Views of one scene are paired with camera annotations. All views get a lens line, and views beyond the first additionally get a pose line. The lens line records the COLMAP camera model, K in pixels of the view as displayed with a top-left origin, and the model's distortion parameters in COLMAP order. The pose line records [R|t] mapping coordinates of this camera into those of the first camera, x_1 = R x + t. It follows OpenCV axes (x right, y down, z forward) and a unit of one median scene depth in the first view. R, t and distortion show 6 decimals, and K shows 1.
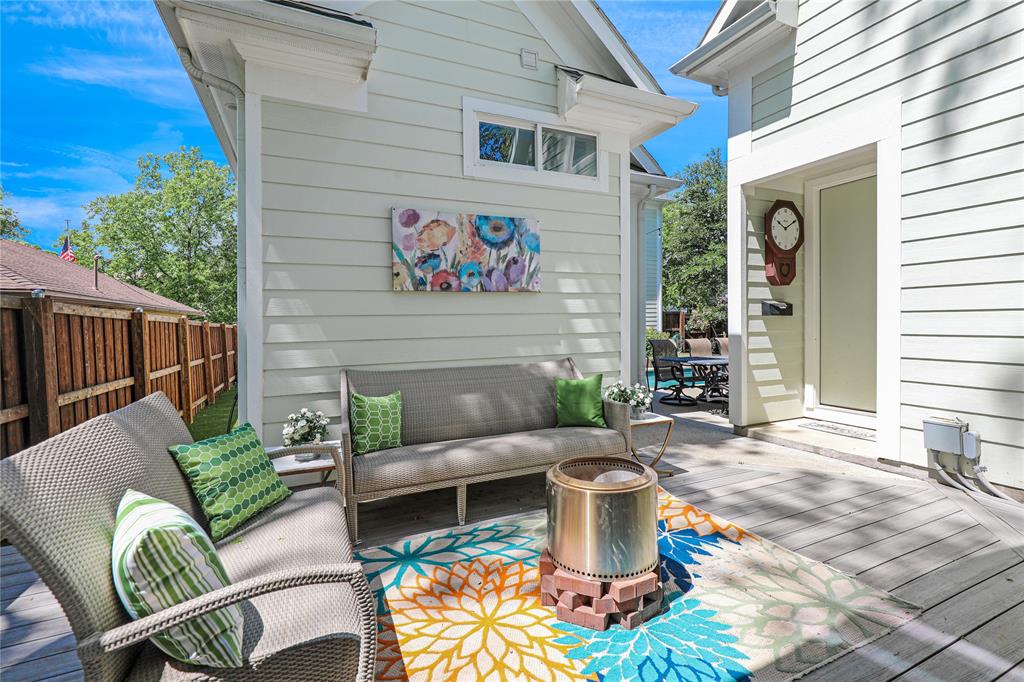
lens RADIAL K [[464.0, 0, 513.1], [0, 464.0, 339.2], [0, 0, 1]] dist [-0.001178, 0.000009]
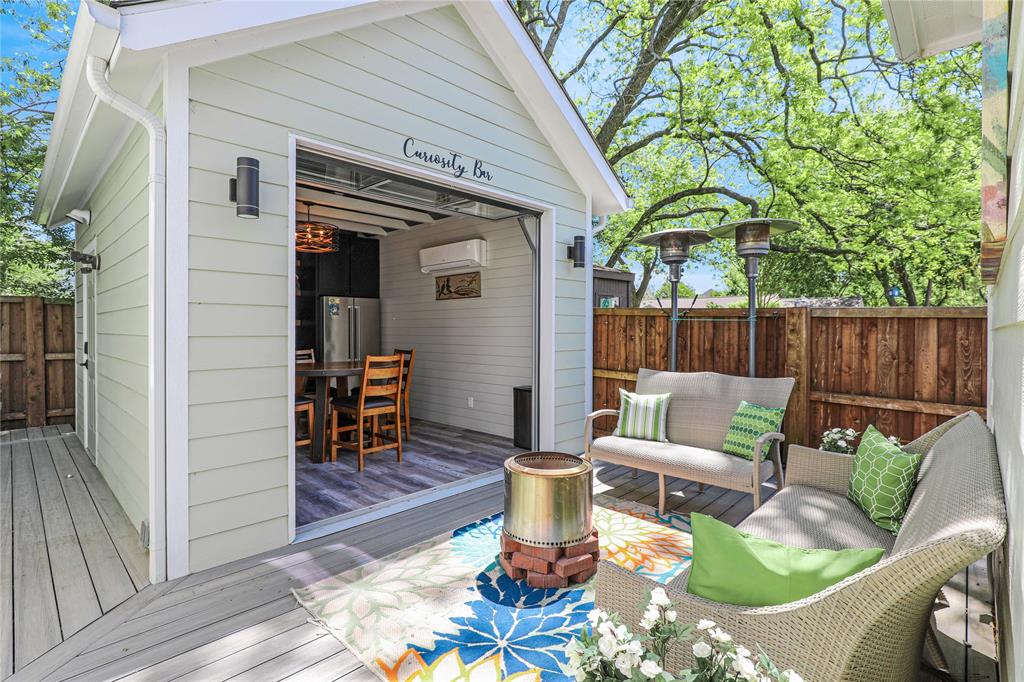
lens RADIAL K [[489.1, 0, 512.2], [0, 489.1, 337.2], [0, 0, 1]] dist [0.000013, 0.000003]
pose [[-0.932055, 0.020155, -0.361756, 0.696267], [-0.000920, 0.998317, 0.057989, -0.113420], [0.362316, 0.054382, -0.930467, 2.025298]]
